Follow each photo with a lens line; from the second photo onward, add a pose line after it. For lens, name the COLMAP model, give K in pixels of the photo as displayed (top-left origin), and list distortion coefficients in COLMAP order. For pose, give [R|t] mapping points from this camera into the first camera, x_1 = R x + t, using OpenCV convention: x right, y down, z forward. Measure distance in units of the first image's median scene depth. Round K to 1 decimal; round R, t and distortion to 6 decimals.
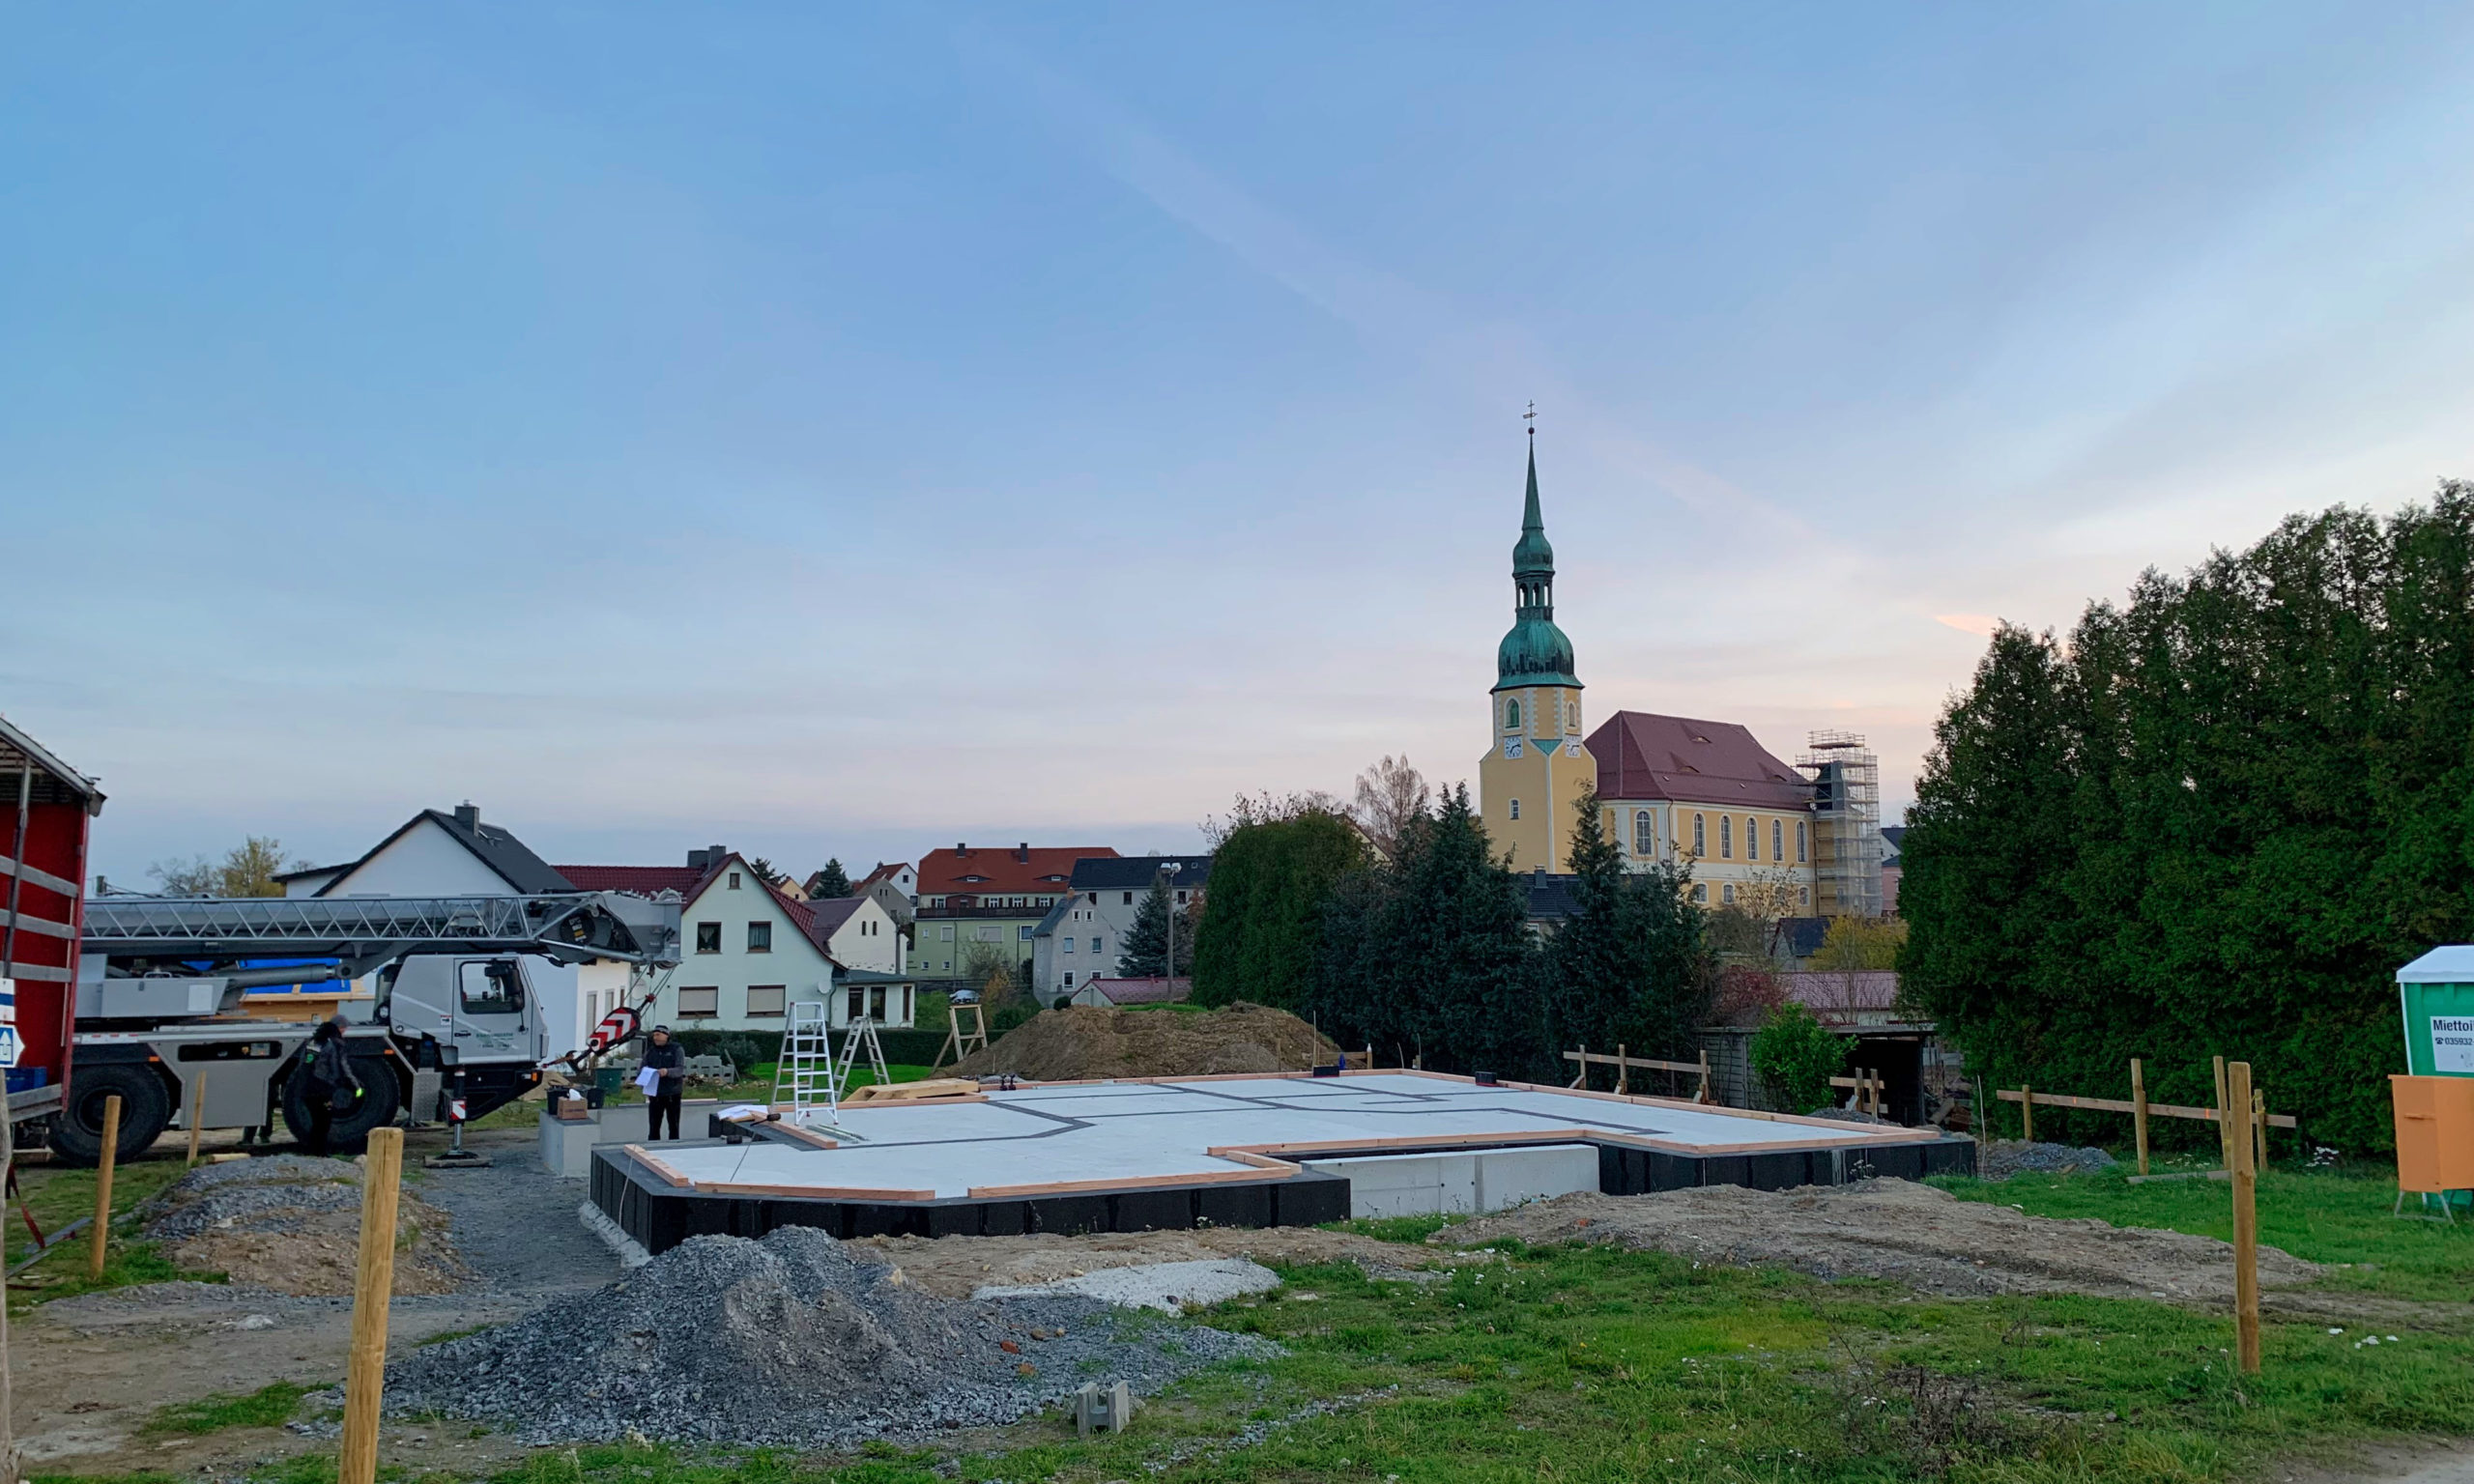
lens RADIAL K [[1907.1, 0, 1239.7], [0, 1907.1, 643.8], [0, 0, 1]] dist [0.117512, -0.204379]
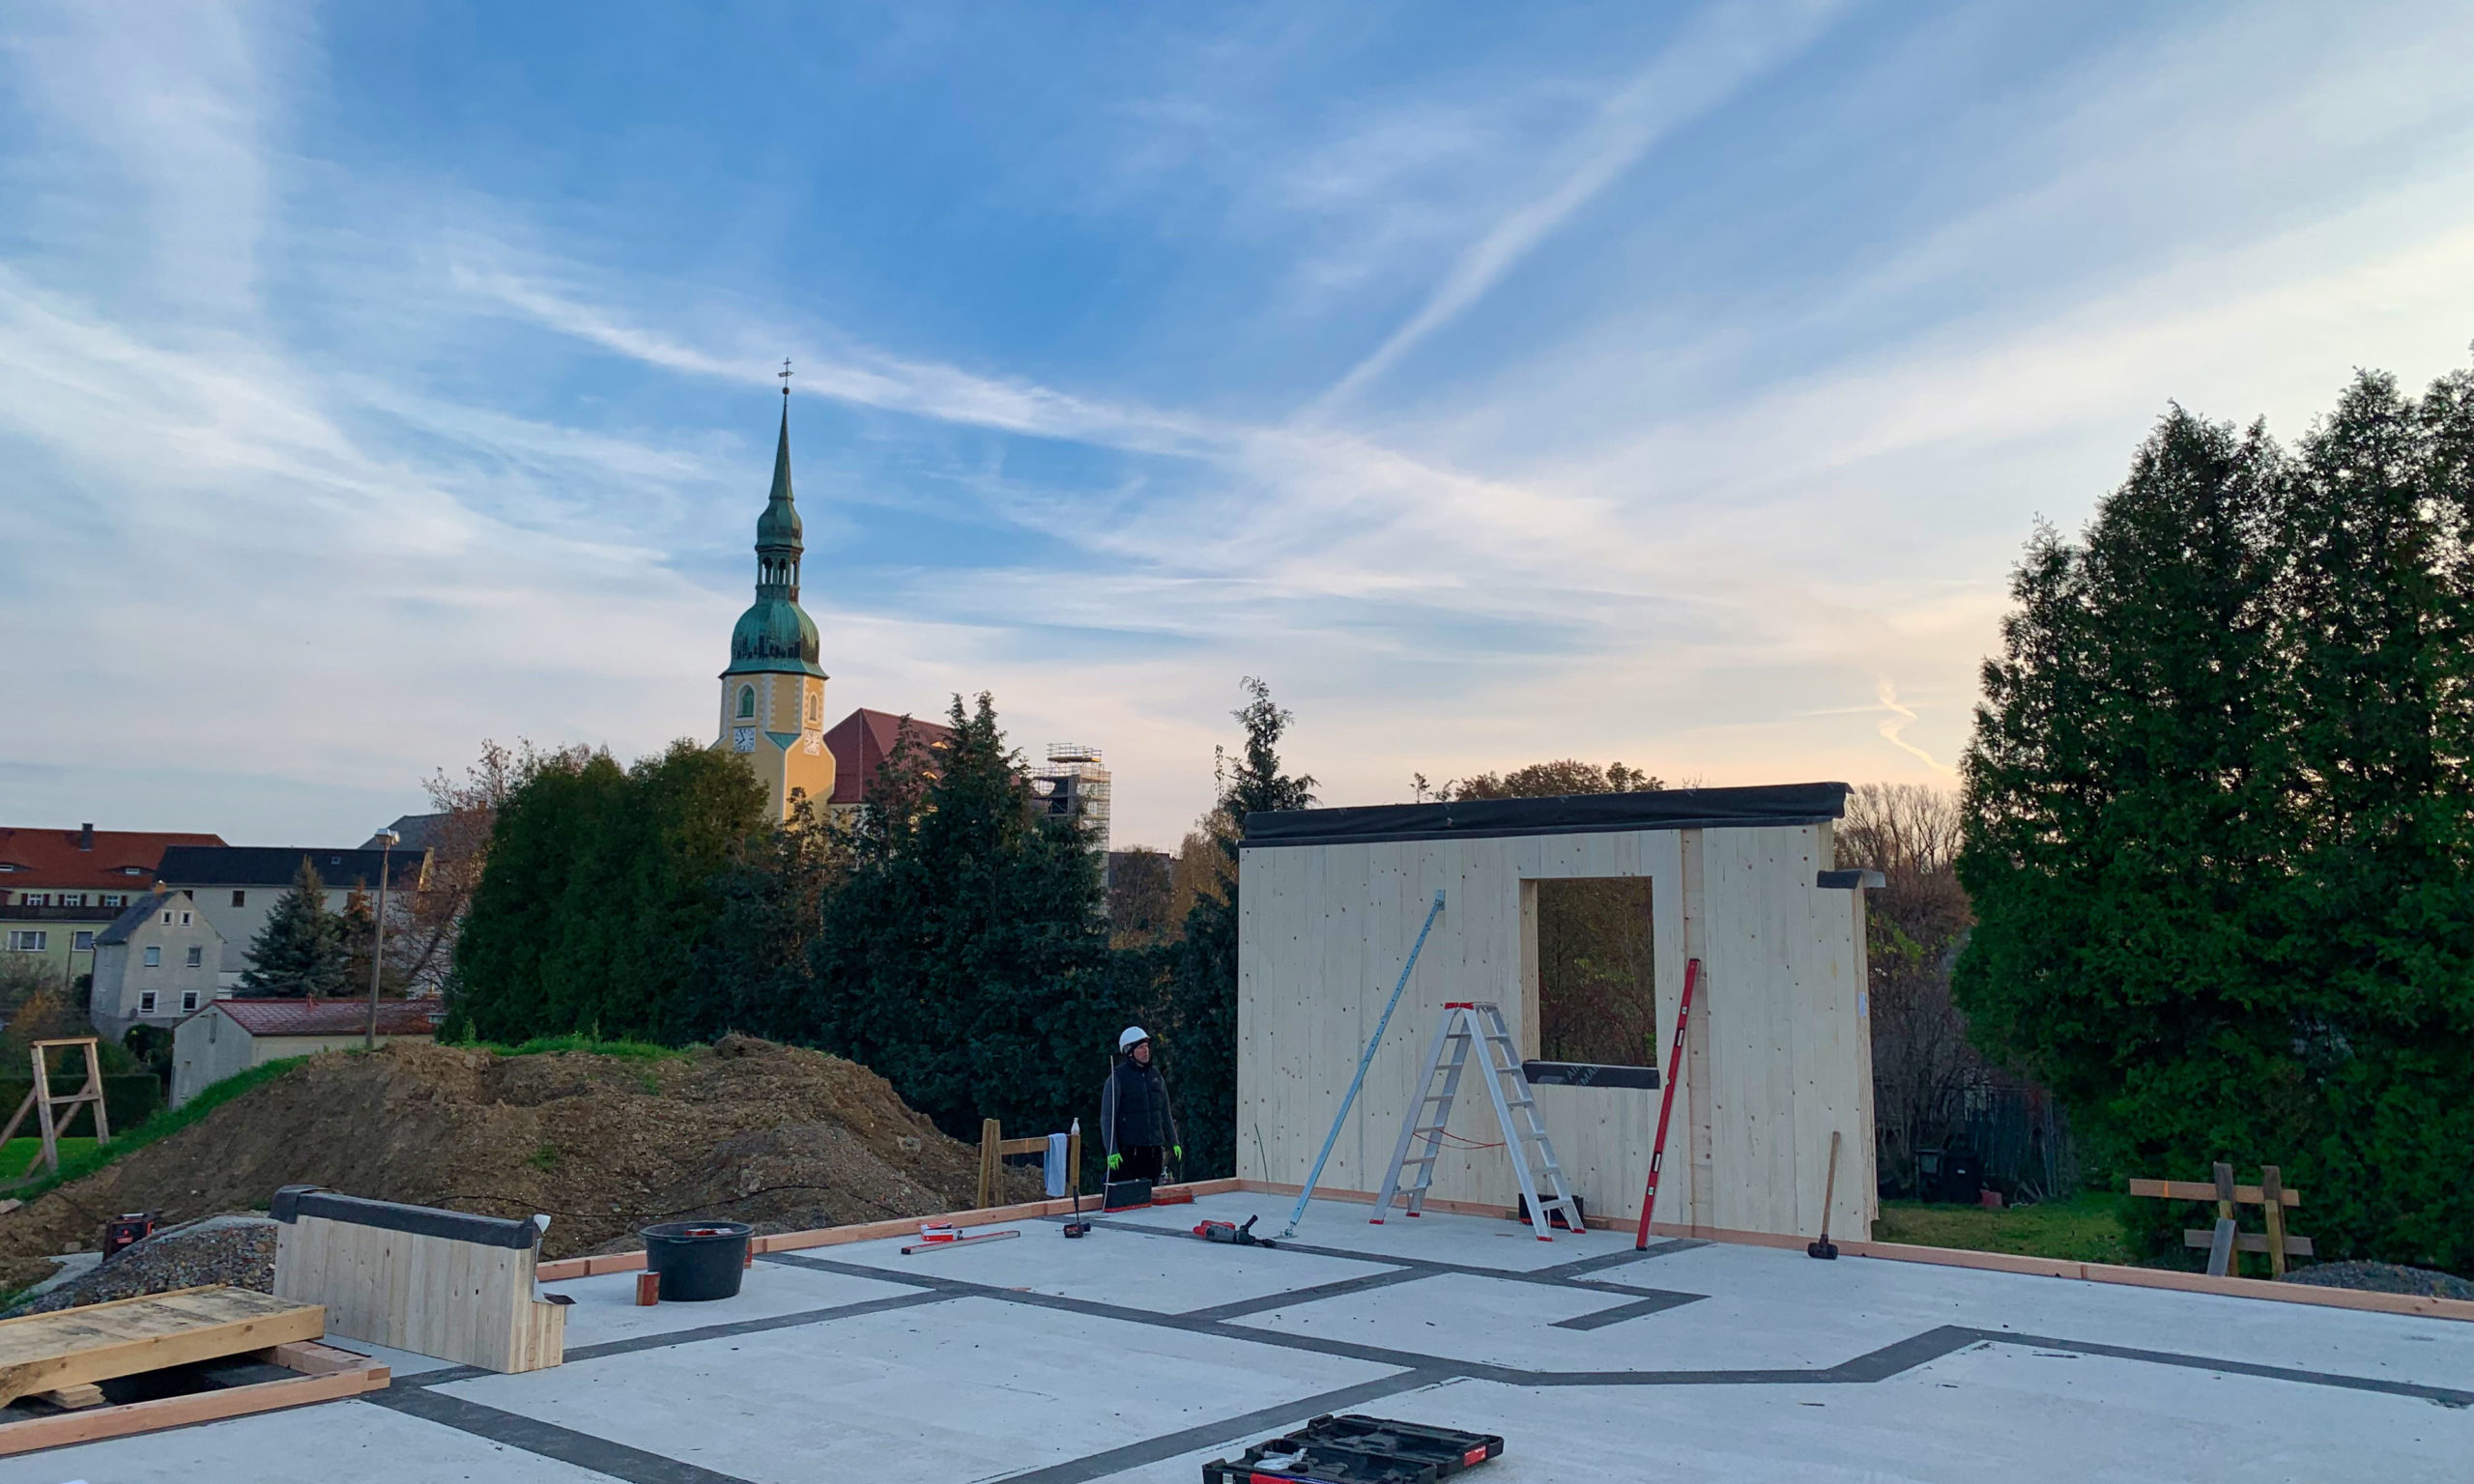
lens RADIAL K [[1907.1, 0, 1239.7], [0, 1907.1, 643.8], [0, 0, 1]] dist [0.117512, -0.204379]
pose [[0.906376, 0.082344, 0.414369, -0.023913], [-0.077295, 0.996587, -0.028972, 0.020877], [-0.415340, -0.005769, 0.909648, 0.113878]]
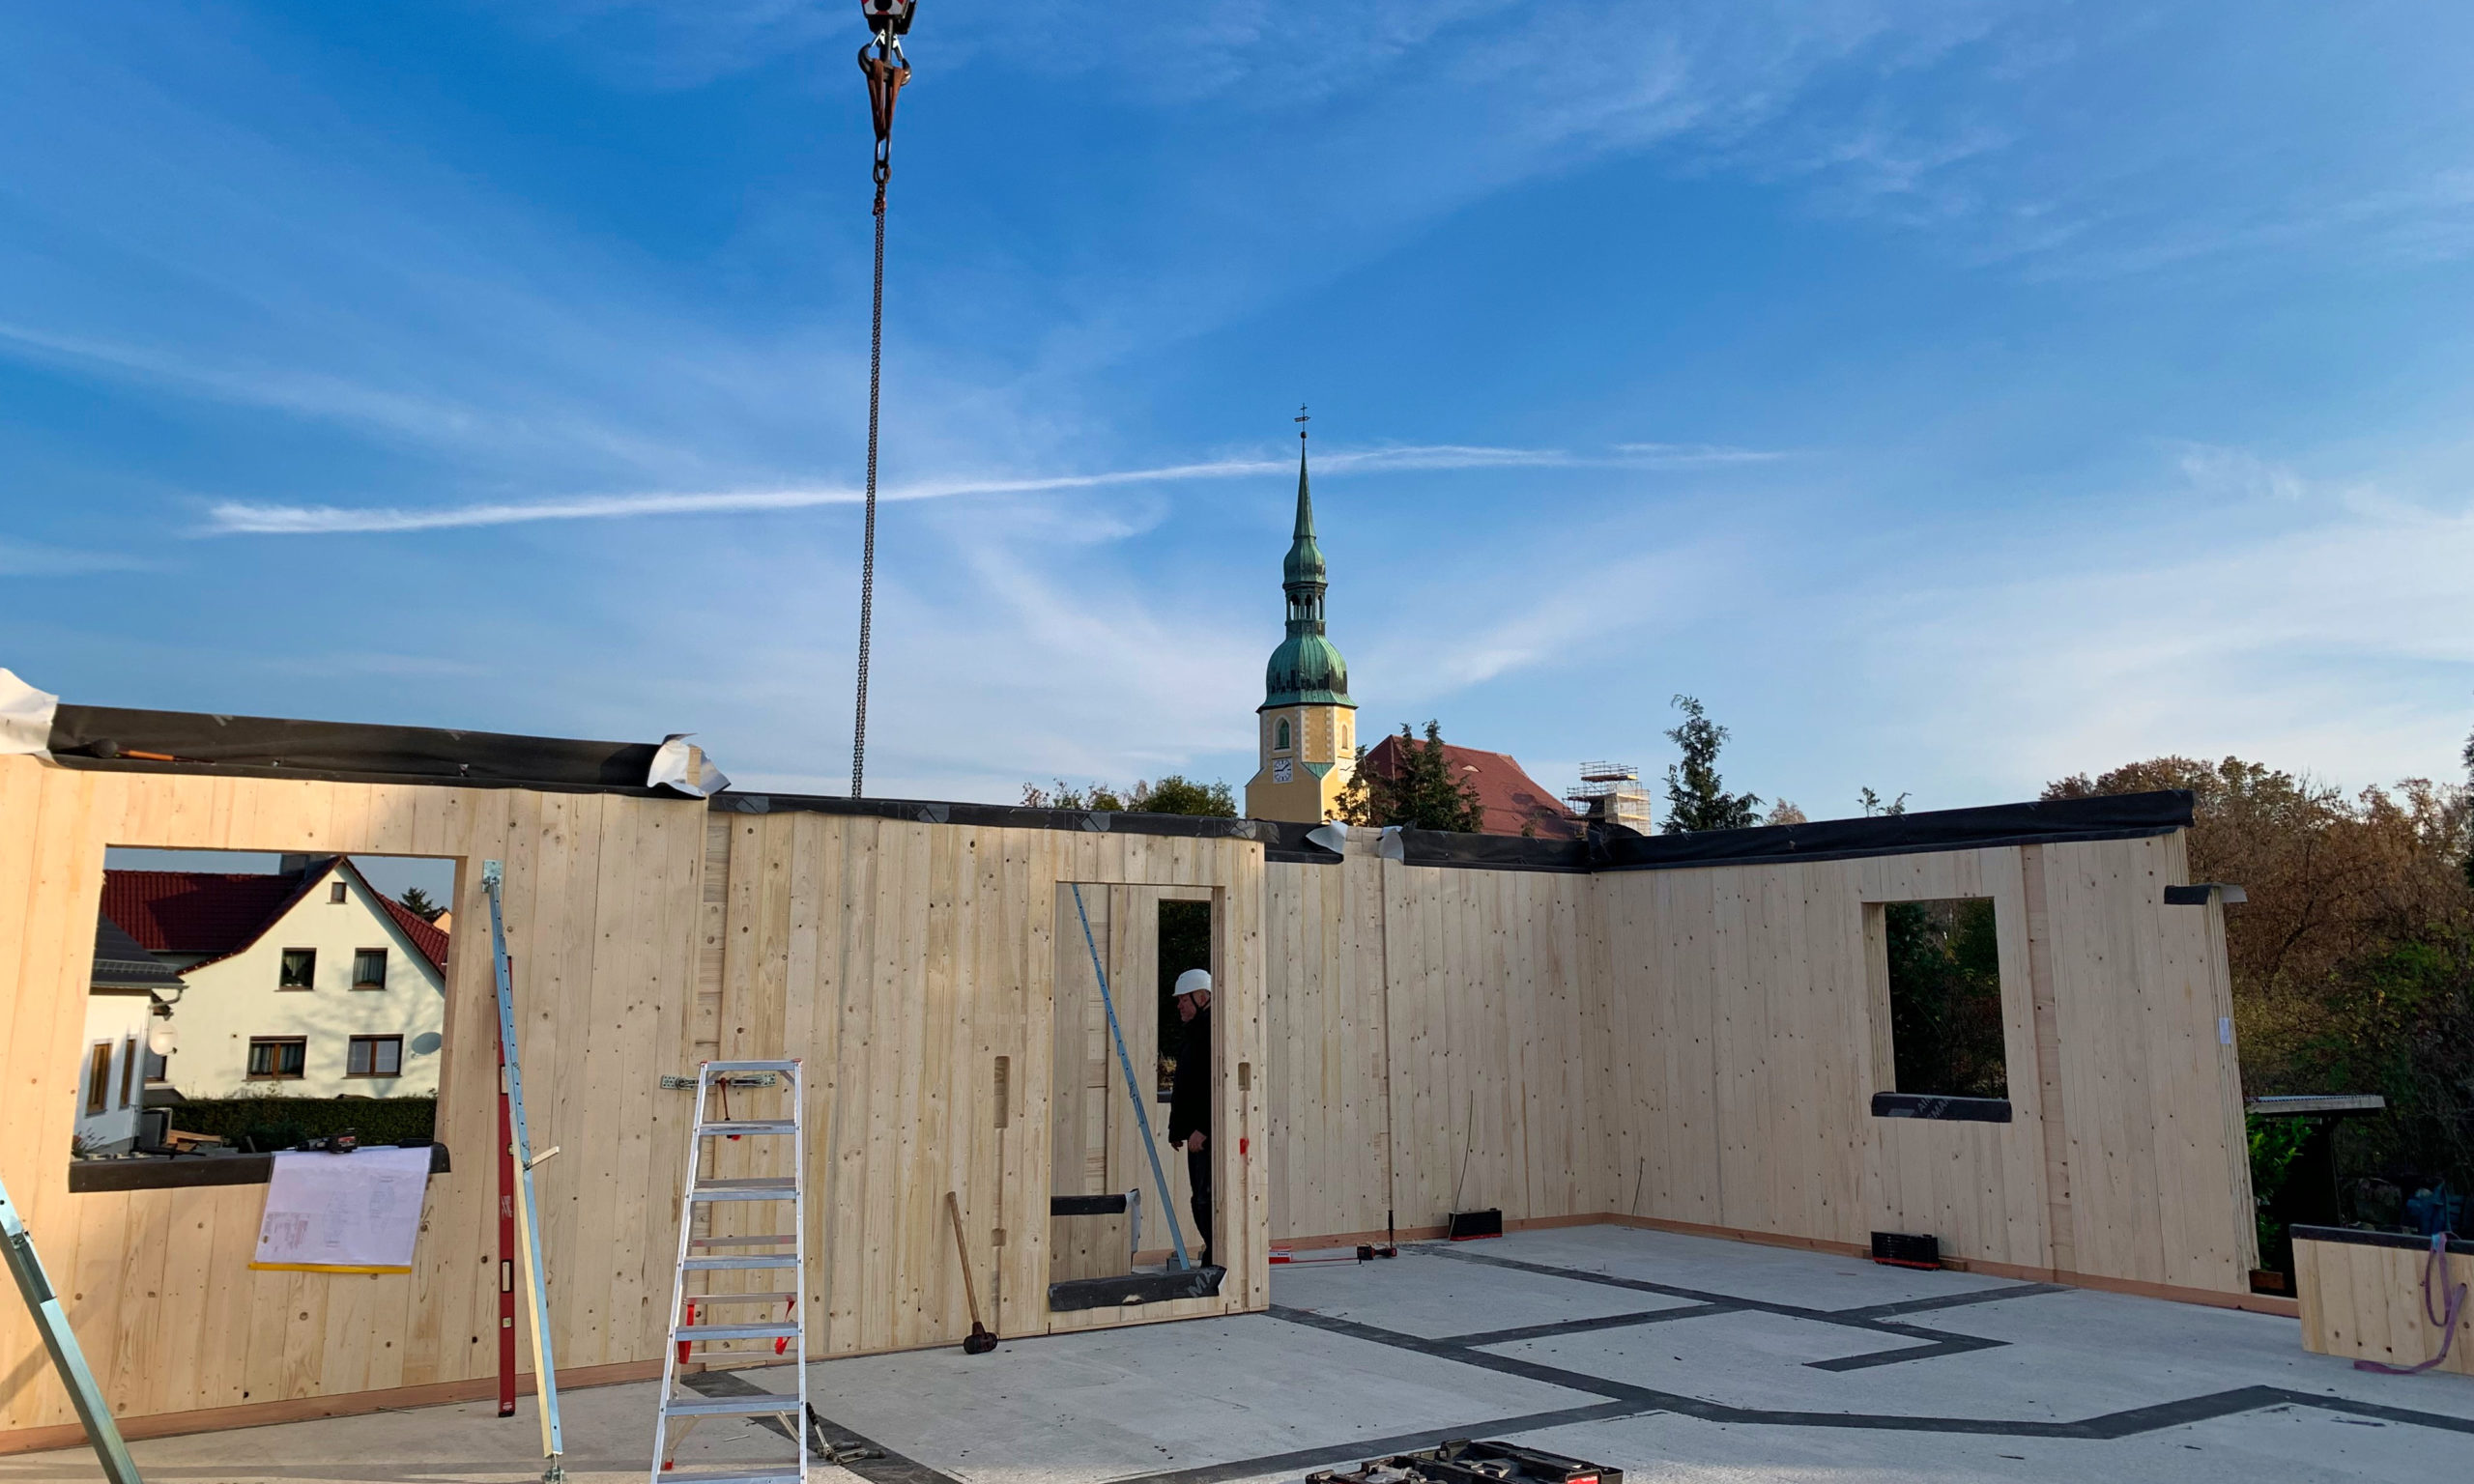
lens RADIAL K [[1906.9, 0, 1239.5], [0, 1906.9, 531.2], [0, 0, 1]] dist [0.018336, -0.001476]
pose [[0.988837, 0.037434, 0.144222, -0.015431], [-0.025457, 0.996139, -0.084016, 0.019573], [-0.146810, 0.079407, 0.985972, 0.107569]]
